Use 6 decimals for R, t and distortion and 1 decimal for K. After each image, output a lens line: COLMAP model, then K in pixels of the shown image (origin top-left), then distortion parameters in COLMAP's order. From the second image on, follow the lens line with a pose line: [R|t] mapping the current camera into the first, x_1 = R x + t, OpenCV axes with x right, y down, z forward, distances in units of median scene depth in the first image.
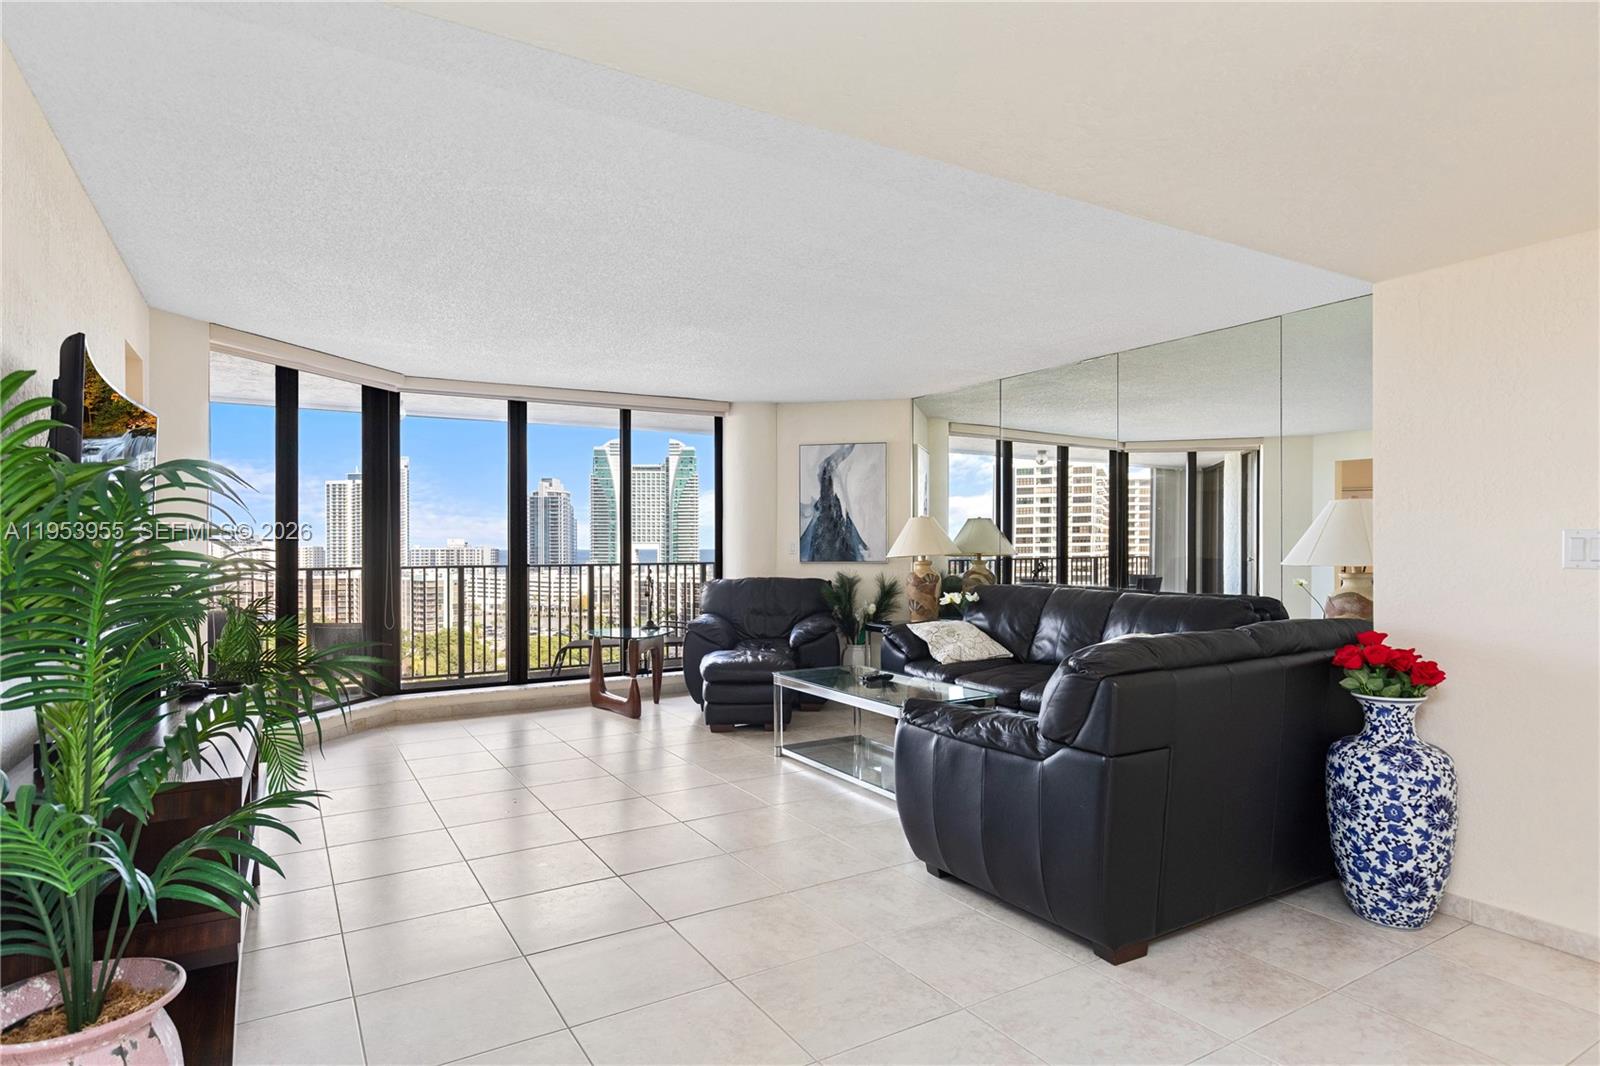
lens RADIAL K [[858.4, 0, 788.1], [0, 858.4, 540.1], [0, 0, 1]] dist [-0.007939, -0.001913]
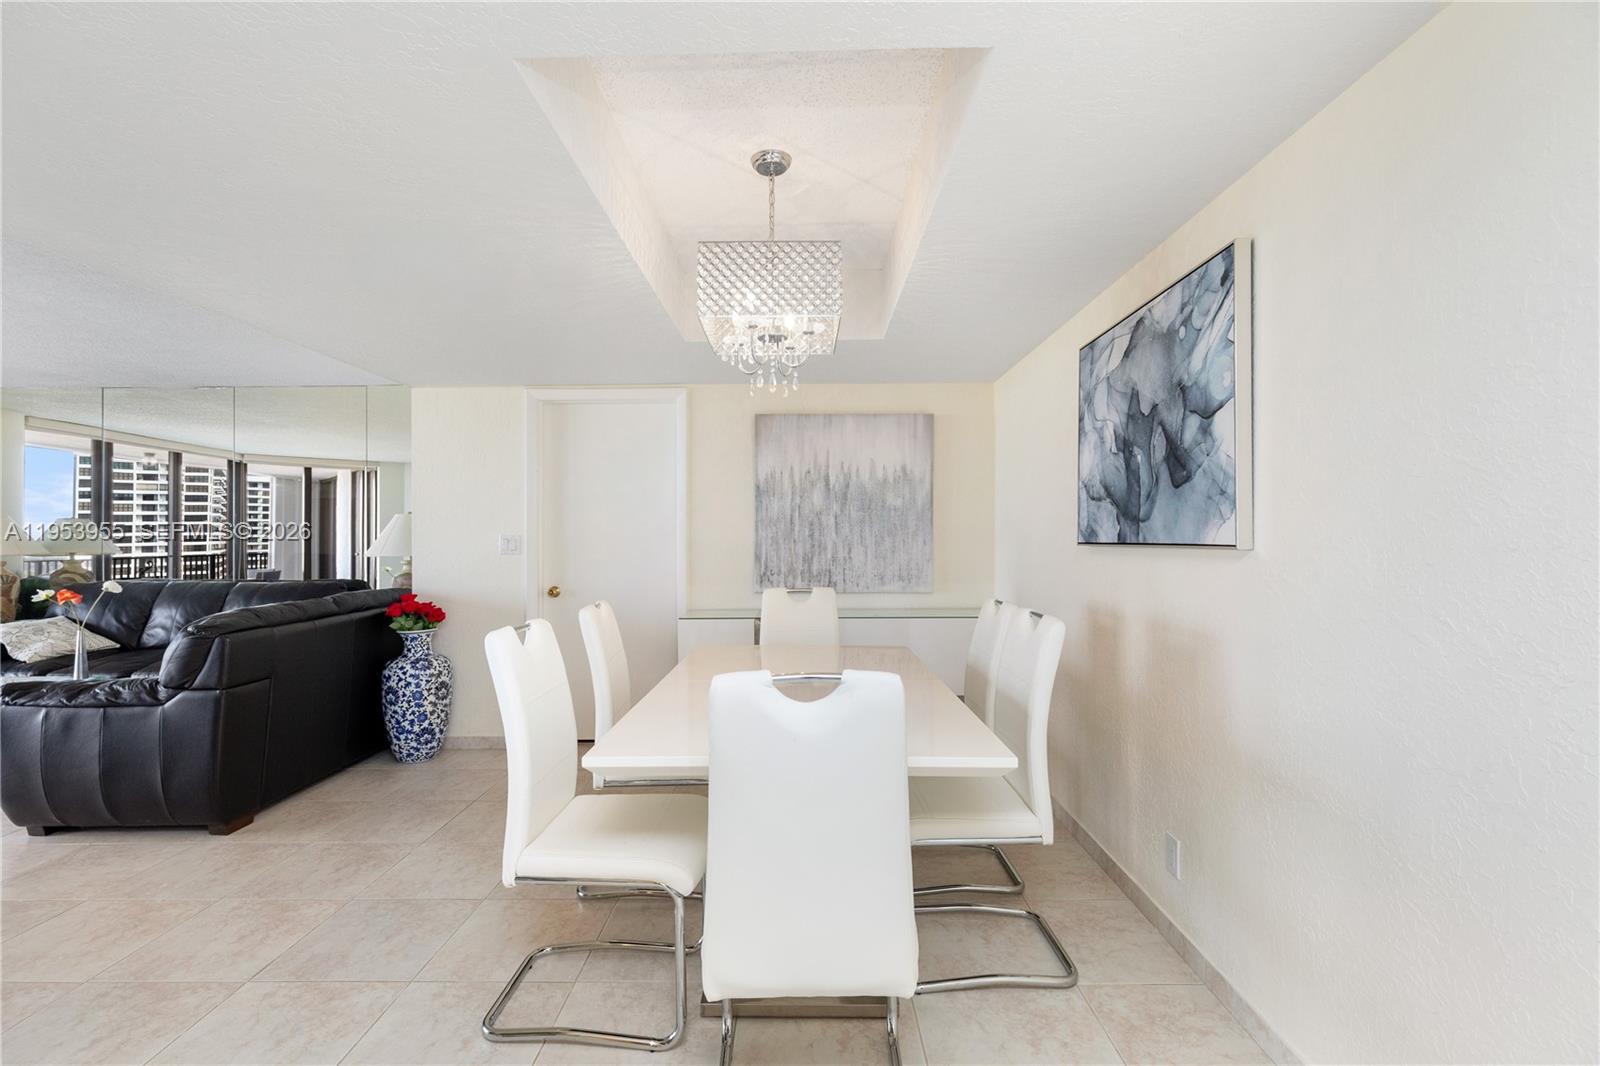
lens RADIAL K [[713.8, 0, 778.4], [0, 713.8, 536.2], [0, 0, 1]] dist [0.003940, -0.001981]
pose [[0.528691, 0.003320, 0.848808, -0.056623], [0.000276, 0.999992, -0.004083, -0.000240], [-0.848814, 0.002393, 0.528686, -0.159477]]
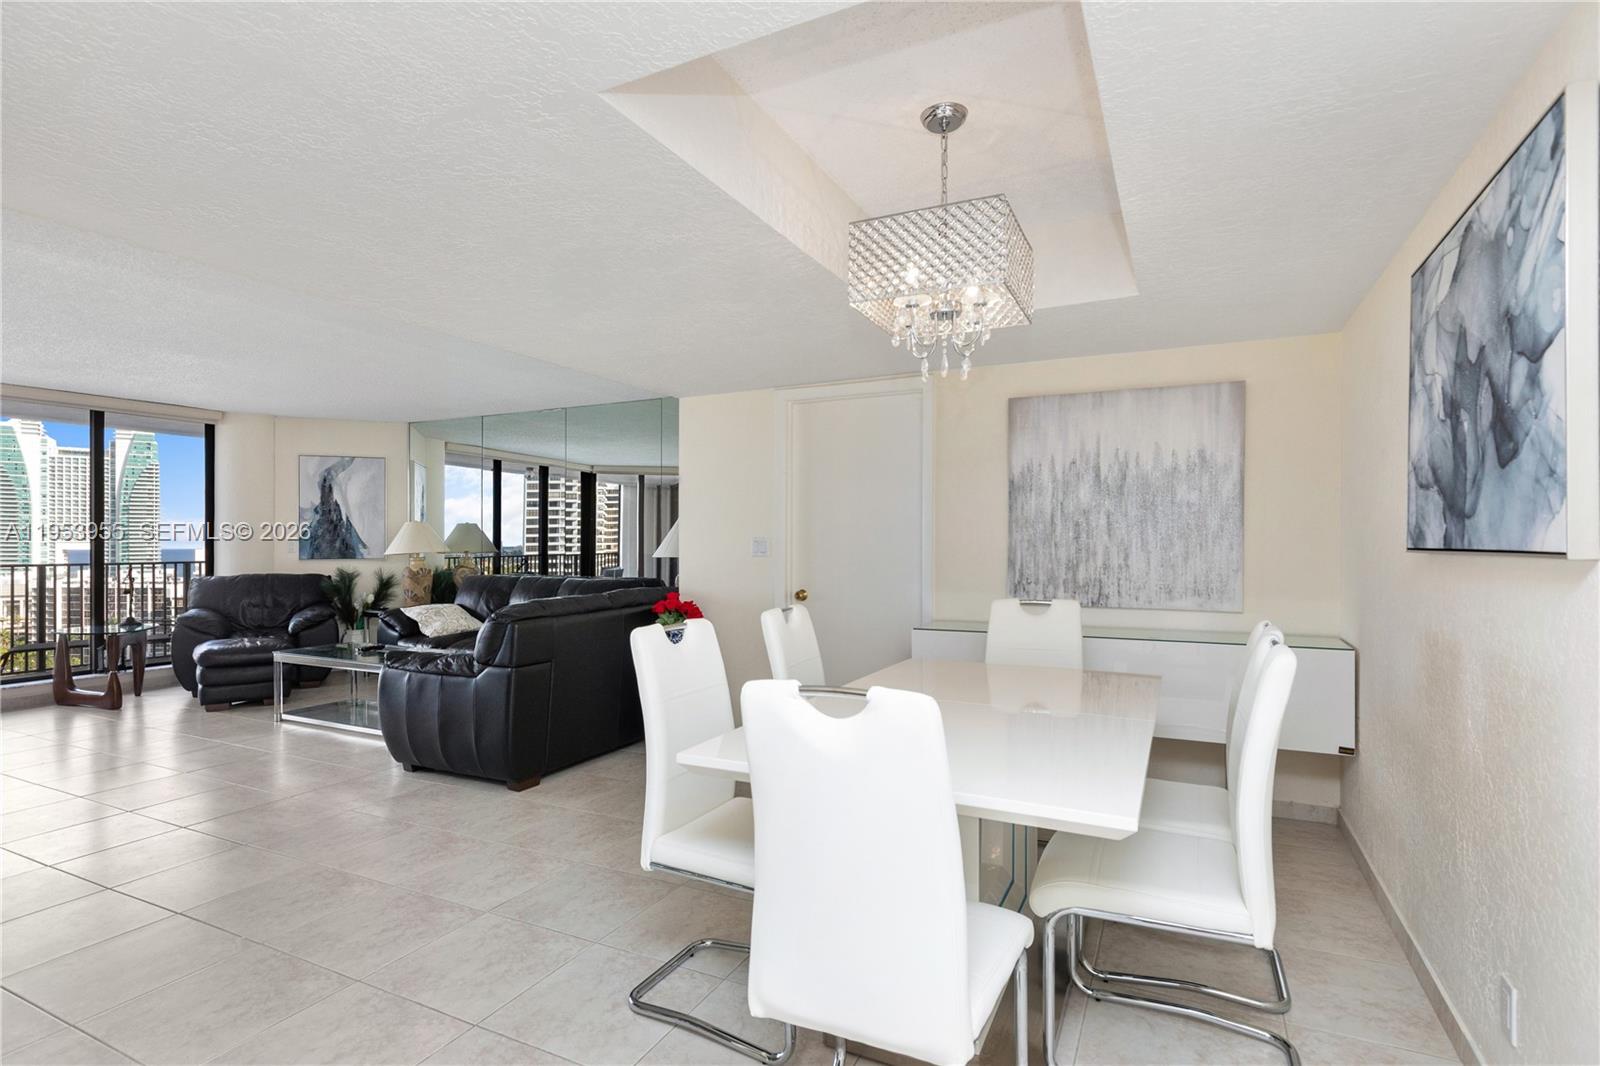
lens RADIAL K [[776.9, 0, 781.3], [0, 776.9, 543.9], [0, 0, 1]] dist [-0.008399, 0.003213]
pose [[0.841108, 0.000524, 0.540866, -0.004393], [-0.002784, 0.999990, 0.003360, -0.000352], [-0.540859, -0.004332, 0.841102, -0.216705]]
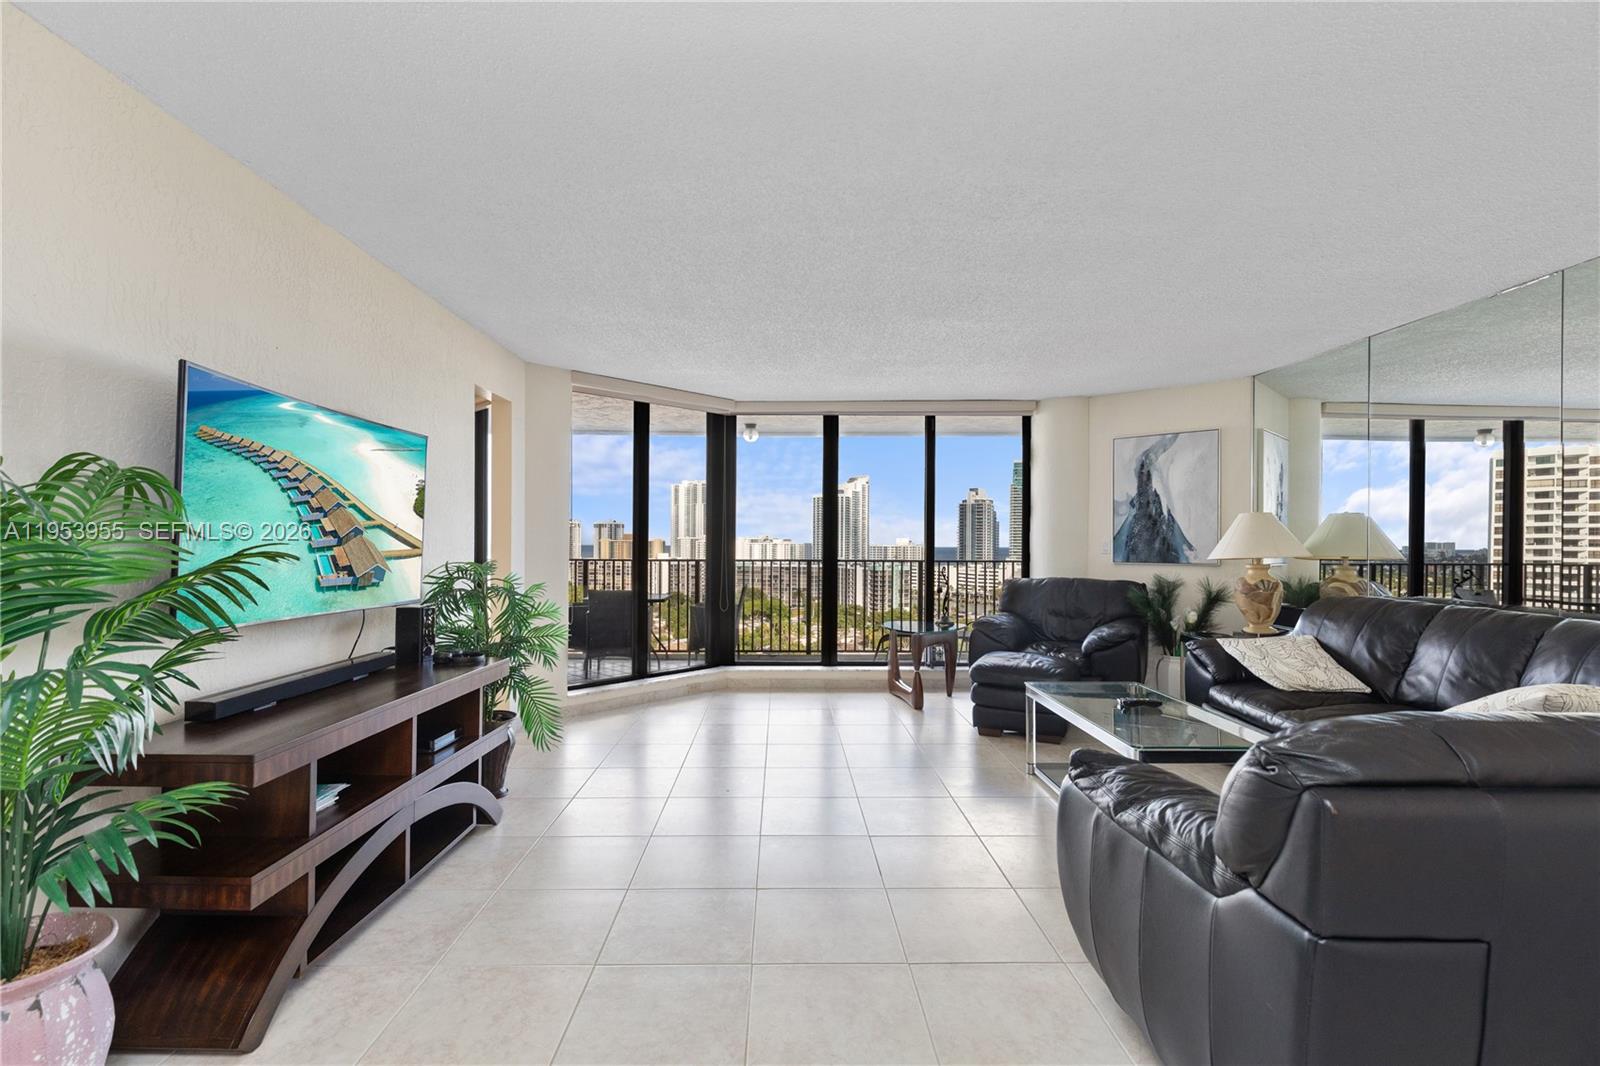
lens RADIAL K [[713.8, 0, 791.6], [0, 713.8, 538.7], [0, 0, 1]] dist [0.003940, -0.001981]
pose [[0.866045, 0.004319, -0.499947, 0.113365], [-0.004808, 0.999988, 0.000310, 0.000687], [0.499943, 0.002135, 0.866056, 0.159903]]
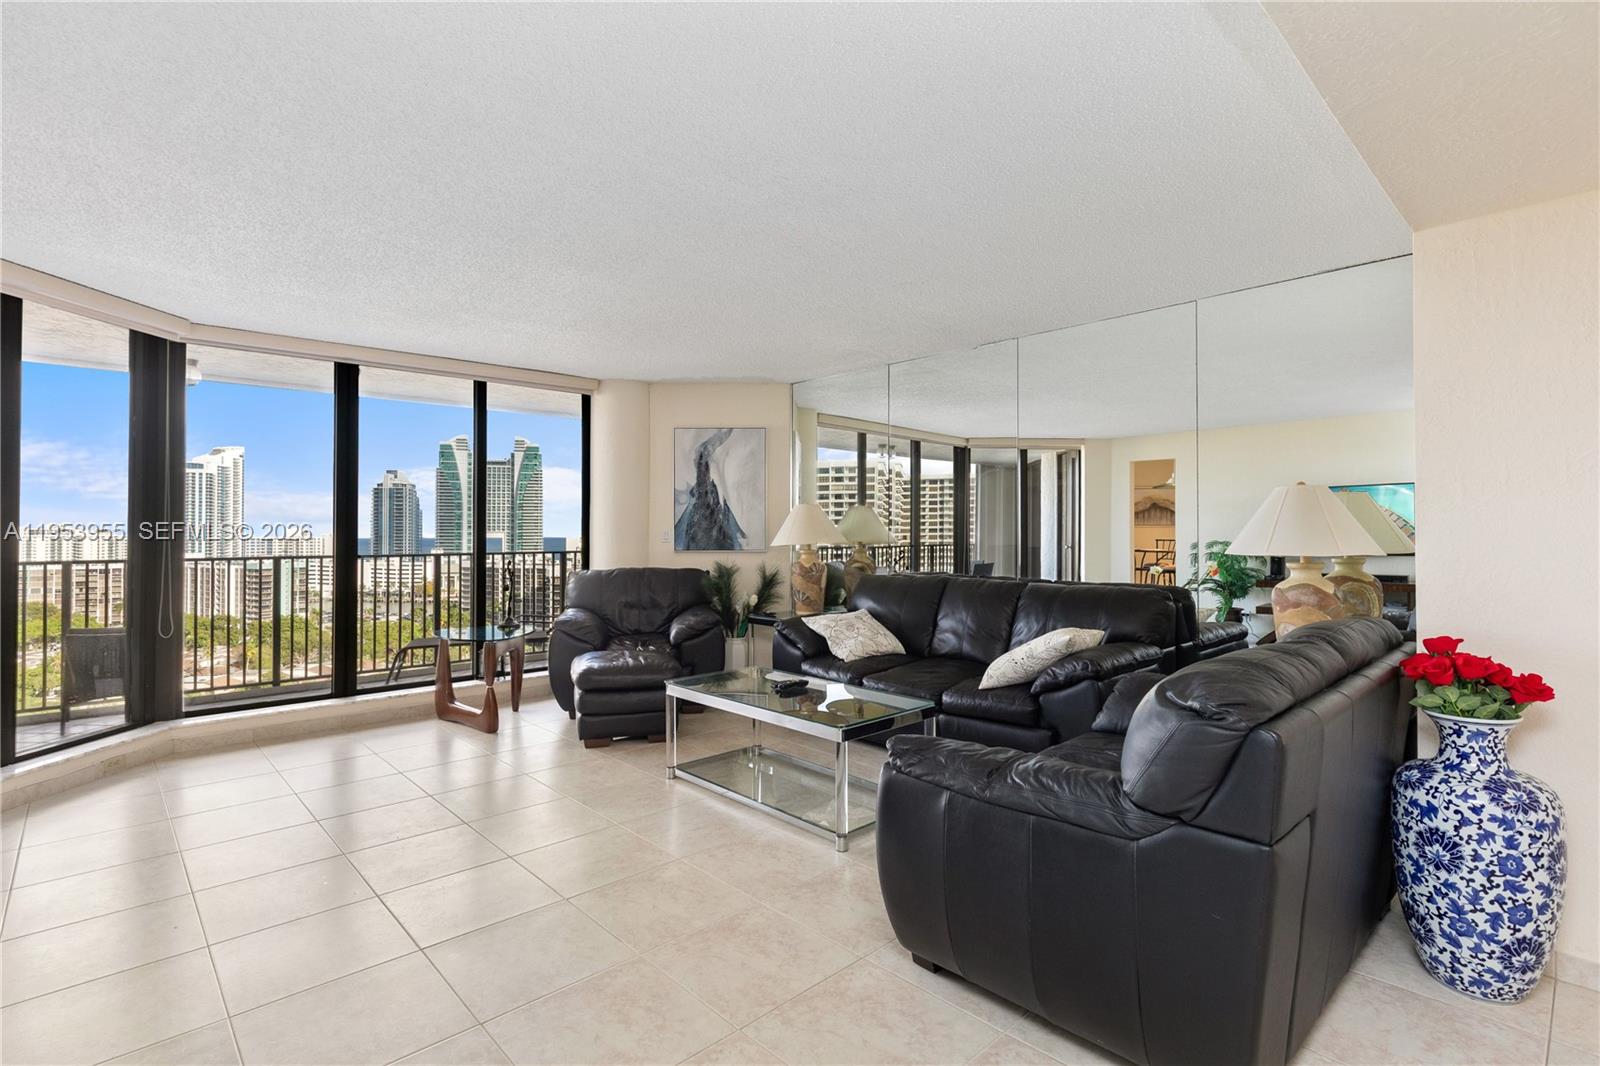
lens RADIAL K [[754.3, 0, 789.0], [0, 754.3, 523.6], [0, 0, 1]] dist [-0.002921, -0.000997]
pose [[0.977751, 0.004598, 0.209720, -0.042233], [-0.002836, 0.999958, -0.008701, 0.002216], [-0.209751, 0.007912, 0.977723, 0.178906]]
